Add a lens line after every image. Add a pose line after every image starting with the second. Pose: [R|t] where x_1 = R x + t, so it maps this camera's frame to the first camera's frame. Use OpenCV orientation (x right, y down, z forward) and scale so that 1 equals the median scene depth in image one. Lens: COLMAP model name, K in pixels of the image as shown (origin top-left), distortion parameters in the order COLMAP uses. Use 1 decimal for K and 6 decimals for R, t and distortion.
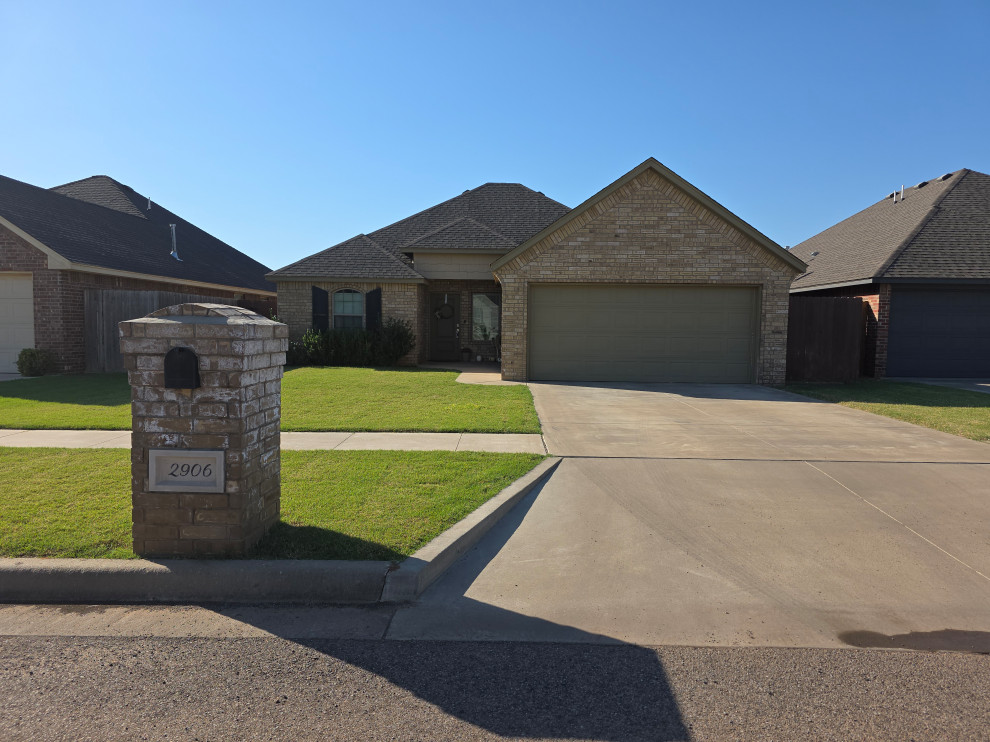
lens RADIAL K [[593.4, 0, 495.3], [0, 593.4, 371.1], [0, 0, 1]] dist [0.001308, -0.000039]
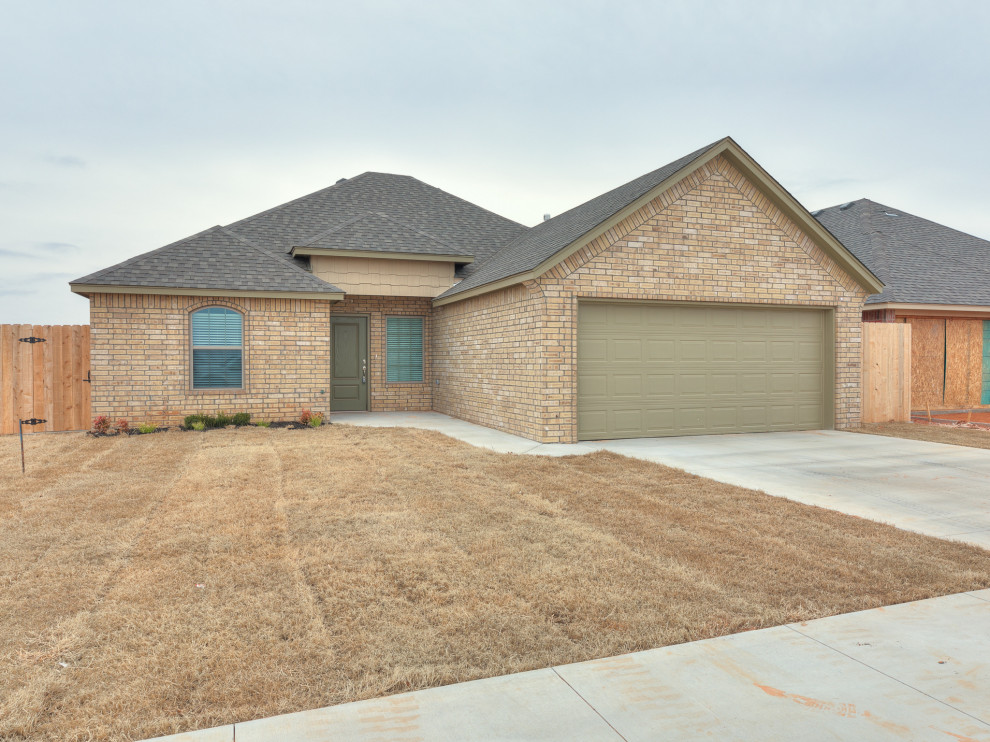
lens RADIAL K [[673.8, 0, 494.9], [0, 673.8, 369.6], [0, 0, 1]] dist [-0.033730, -0.000177]
pose [[0.932351, -0.016558, 0.361174, -0.316931], [0.040513, 0.997444, -0.058852, -0.025004], [-0.359276, 0.069503, 0.930639, 0.321632]]
